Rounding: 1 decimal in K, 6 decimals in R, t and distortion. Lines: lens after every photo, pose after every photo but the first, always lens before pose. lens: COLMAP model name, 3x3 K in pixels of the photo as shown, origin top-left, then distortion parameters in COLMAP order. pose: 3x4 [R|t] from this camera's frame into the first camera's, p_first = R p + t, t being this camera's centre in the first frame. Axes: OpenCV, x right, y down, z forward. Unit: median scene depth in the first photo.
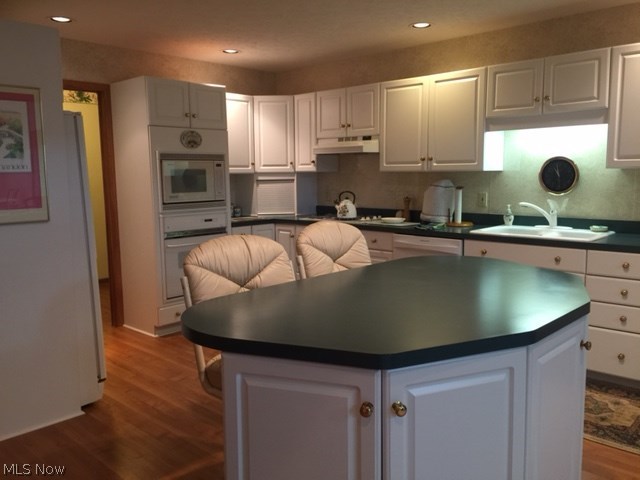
lens RADIAL K [[546.2, 0, 322.7], [0, 546.2, 240.4], [0, 0, 1]] dist [0.032009, -0.014929]
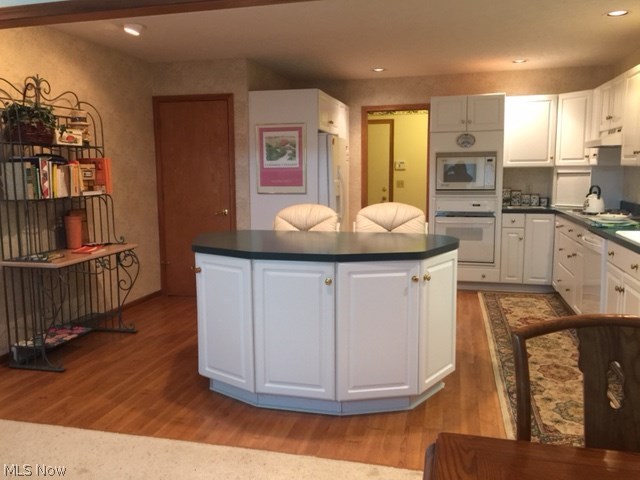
lens RADIAL K [[546.2, 0, 315.9], [0, 546.2, 237.8], [0, 0, 1]] dist [0.032009, -0.014929]
pose [[0.485112, 0.116729, -0.866626, 0.714010], [-0.105710, 0.991611, 0.074390, -0.017949], [0.868039, 0.055524, 0.493382, 0.080910]]
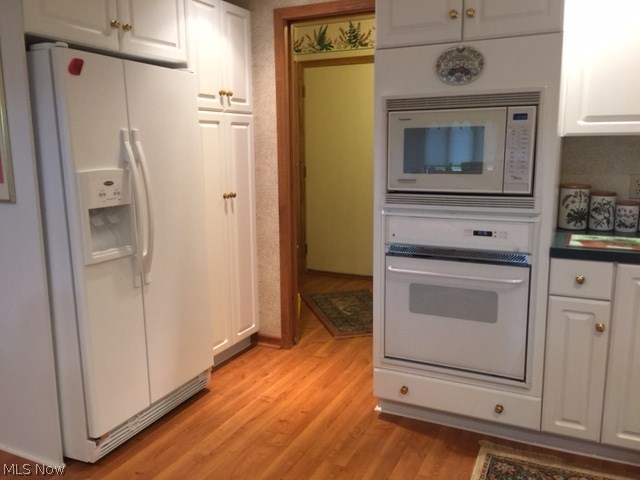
lens RADIAL K [[546.2, 0, 324.2], [0, 546.2, 241.2], [0, 0, 1]] dist [0.032009, -0.014929]
pose [[0.311324, 0.176462, -0.933776, 0.205423], [-0.113294, 0.982492, 0.147896, -0.088109], [0.943526, 0.059748, 0.325866, 0.728648]]
